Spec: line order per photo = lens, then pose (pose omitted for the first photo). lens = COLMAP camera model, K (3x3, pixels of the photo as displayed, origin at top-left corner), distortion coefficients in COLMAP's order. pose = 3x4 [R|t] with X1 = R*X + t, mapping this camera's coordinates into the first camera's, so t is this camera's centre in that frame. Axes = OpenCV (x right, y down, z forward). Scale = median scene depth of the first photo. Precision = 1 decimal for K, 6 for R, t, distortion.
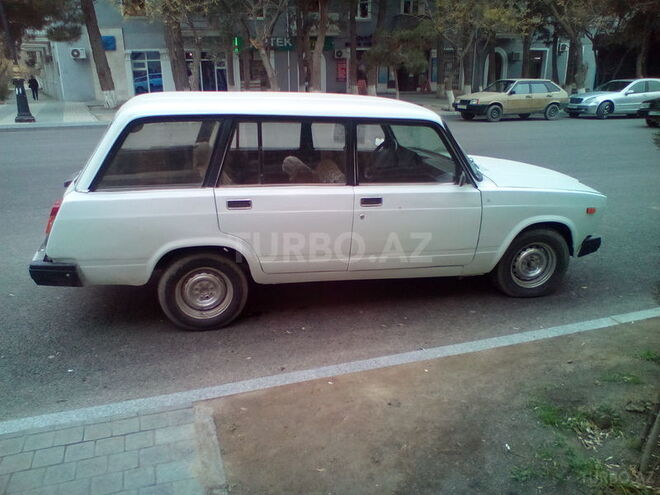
lens RADIAL K [[521.5, 0, 330.0], [0, 521.5, 247.5], [0, 0, 1]] dist [-0.008446, -0.012090]
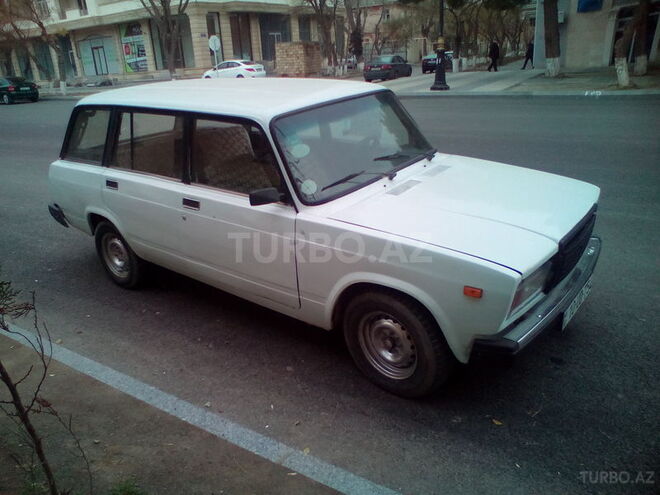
lens RADIAL K [[545.6, 0, 330.0], [0, 545.6, 247.5], [0, 0, 1]] dist [-0.004056, -0.001879]
pose [[0.602806, 0.236043, -0.762174, 0.998156], [-0.196408, 0.969744, 0.144988, -0.204734], [0.773336, 0.062297, 0.630928, 0.596975]]
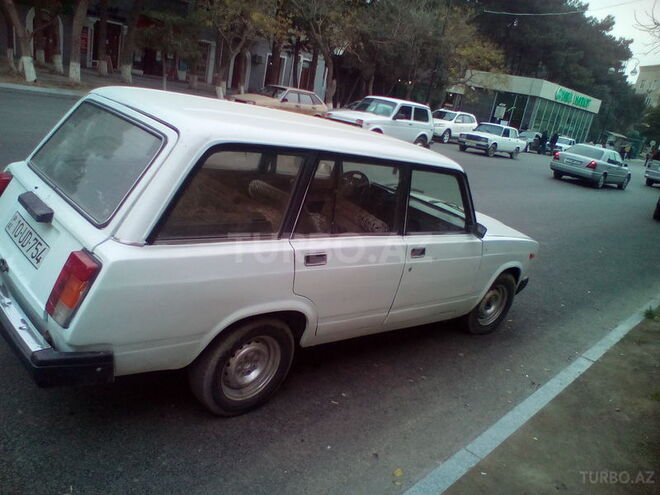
lens RADIAL K [[521.5, 0, 330.0], [0, 521.5, 247.5], [0, 0, 1]] dist [-0.008446, -0.012090]
pose [[0.873151, 0.018429, 0.487101, -0.523583], [-0.026530, 0.999601, 0.009737, -0.104436], [-0.486727, -0.021425, 0.873291, 0.264755]]
